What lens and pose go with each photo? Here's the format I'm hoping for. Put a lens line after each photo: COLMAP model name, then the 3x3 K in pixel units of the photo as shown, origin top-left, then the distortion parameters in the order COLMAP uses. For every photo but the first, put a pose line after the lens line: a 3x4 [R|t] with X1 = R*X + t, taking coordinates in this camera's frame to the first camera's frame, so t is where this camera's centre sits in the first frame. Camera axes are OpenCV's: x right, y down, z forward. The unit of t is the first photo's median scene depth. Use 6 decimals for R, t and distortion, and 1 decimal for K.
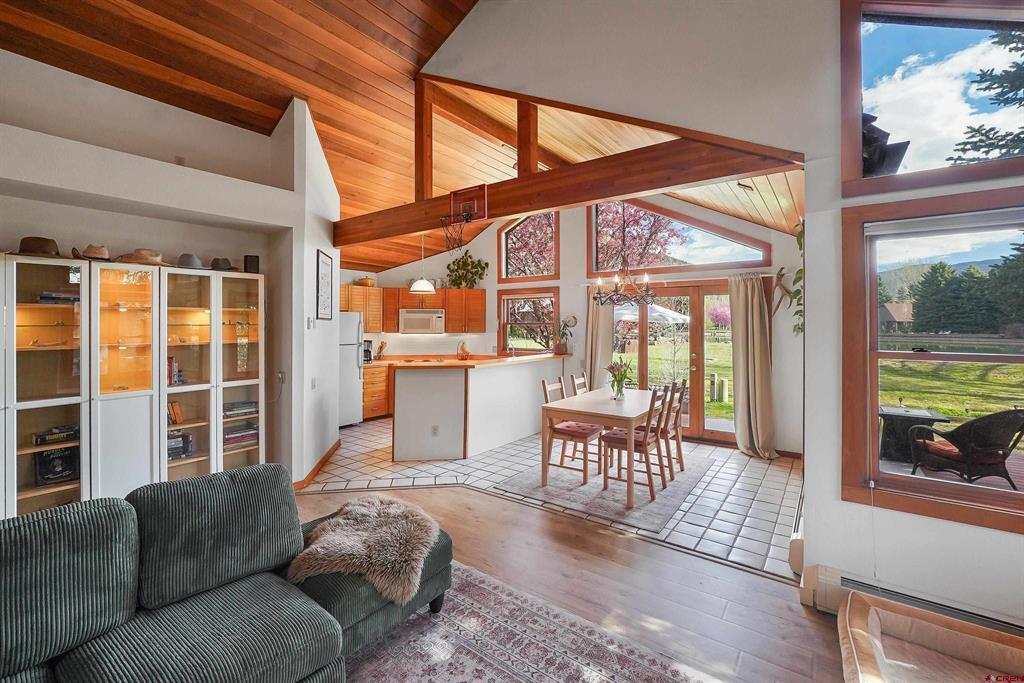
lens RADIAL K [[439.9, 0, 507.3], [0, 439.9, 327.5], [0, 0, 1]] dist [-0.019046, 0.005769]
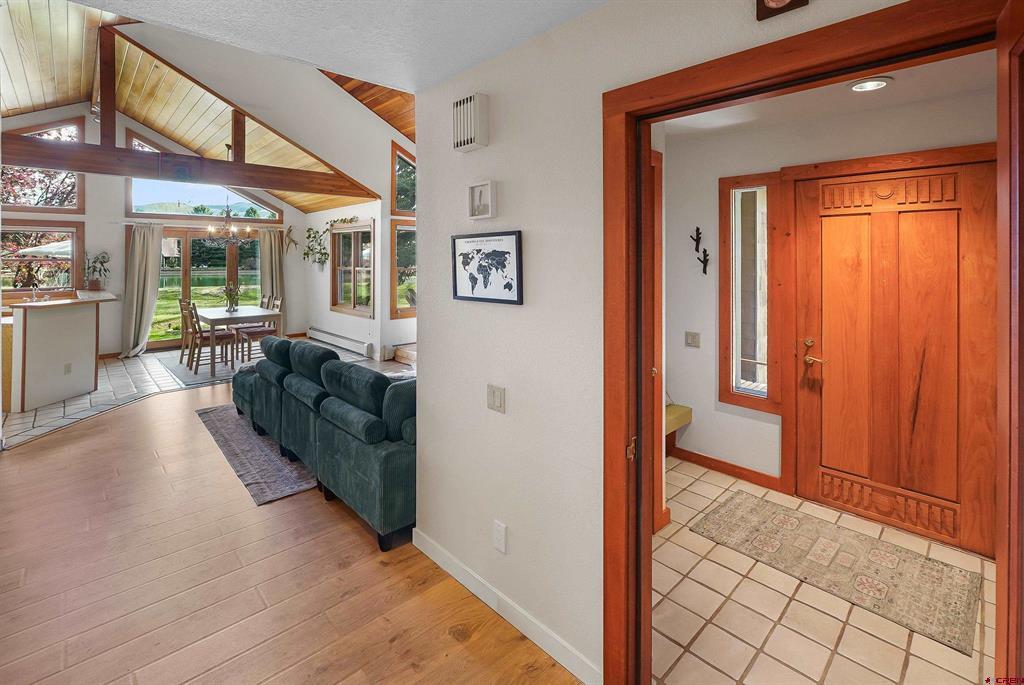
lens RADIAL K [[466.2, 0, 515.3], [0, 466.2, 257.0], [0, 0, 1]] dist [-0.010251, -0.000491]
pose [[0.149050, -0.000243, 0.988830, -0.686331], [0.013121, 0.999912, -0.001732, -0.000915], [-0.988743, 0.013233, 0.149040, -0.088035]]
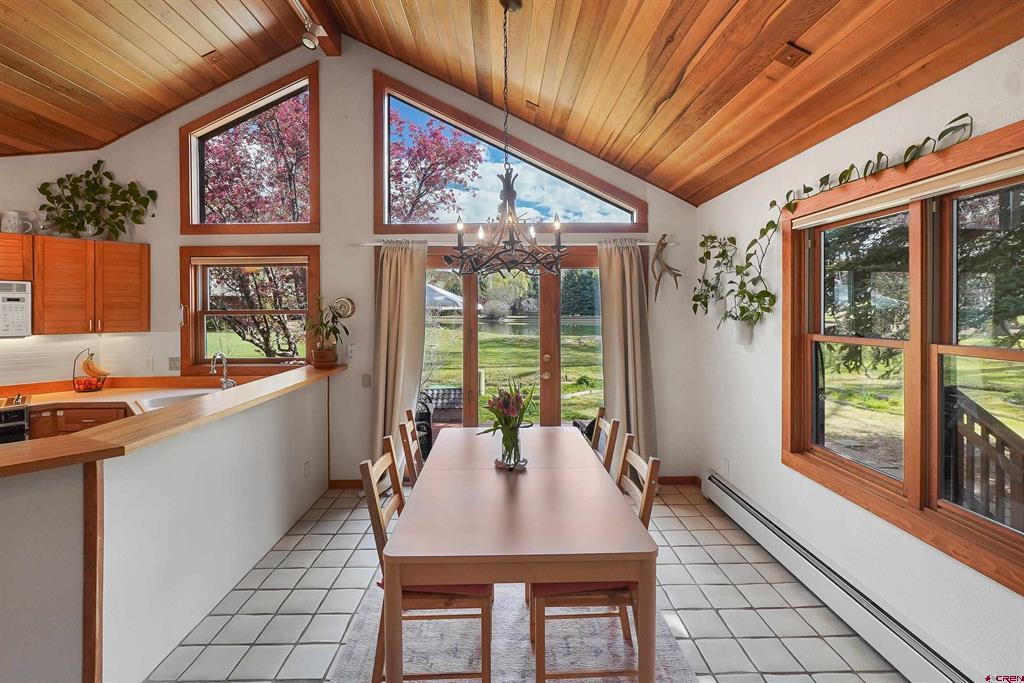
lens RADIAL K [[439.9, 0, 501.4], [0, 439.9, 309.6], [0, 0, 1]] dist [-0.019046, 0.005769]
pose [[0.797017, -0.007201, 0.603913, -0.031279], [0.013256, 0.999897, -0.005571, -0.005191], [-0.603811, 0.012445, 0.797030, 0.381391]]
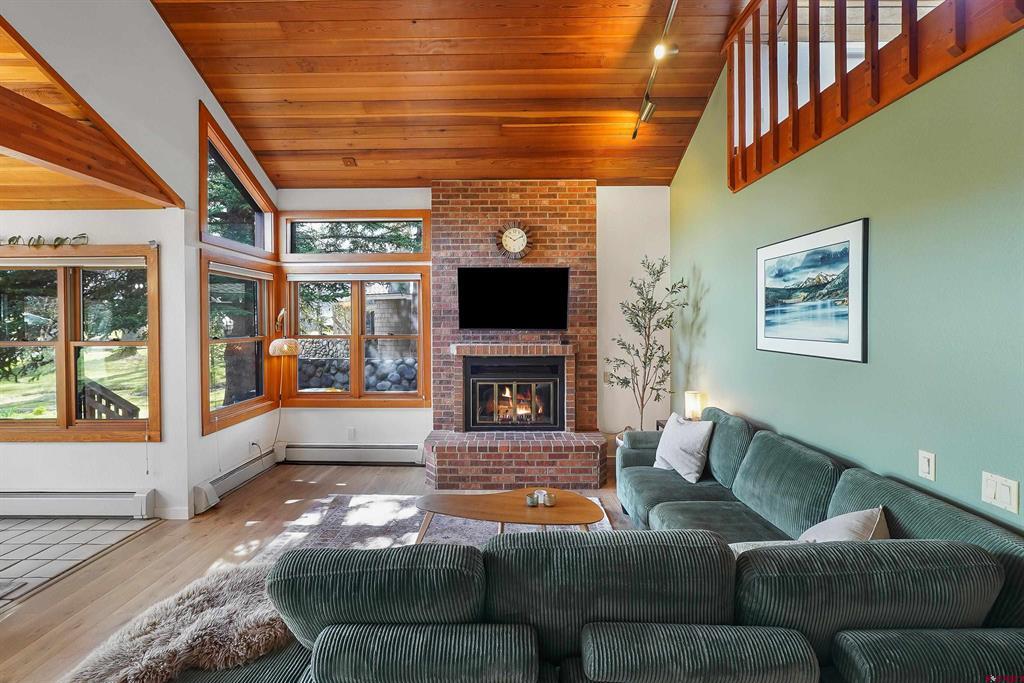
lens RADIAL K [[439.9, 0, 508.9], [0, 439.9, 329.0], [0, 0, 1]] dist [-0.019046, 0.005769]
pose [[-0.601794, -0.011229, 0.798572, -0.359861], [0.012914, 0.999634, 0.023788, -0.002741], [-0.798547, 0.024628, -0.601428, 0.332198]]
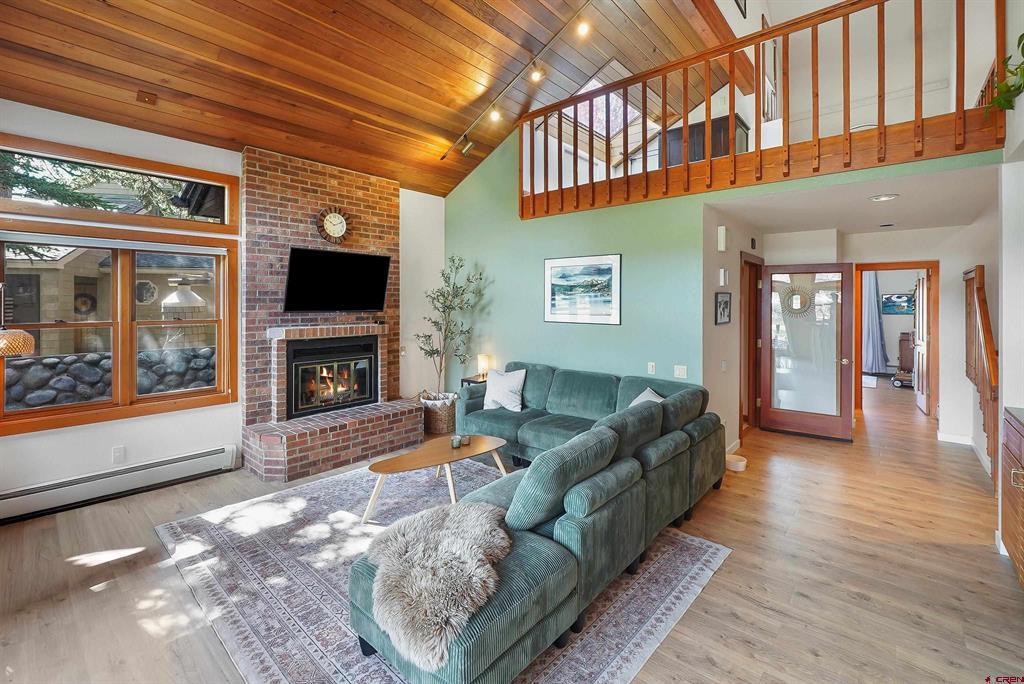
lens RADIAL K [[436.8, 0, 505.6], [0, 436.8, 305.2], [0, 0, 1]] dist [-0.016366, 0.003014]
pose [[-0.996300, -0.000604, 0.085947, -0.162585], [0.001003, 0.999825, 0.018660, -0.008106], [-0.085943, 0.018677, -0.996125, 0.572291]]
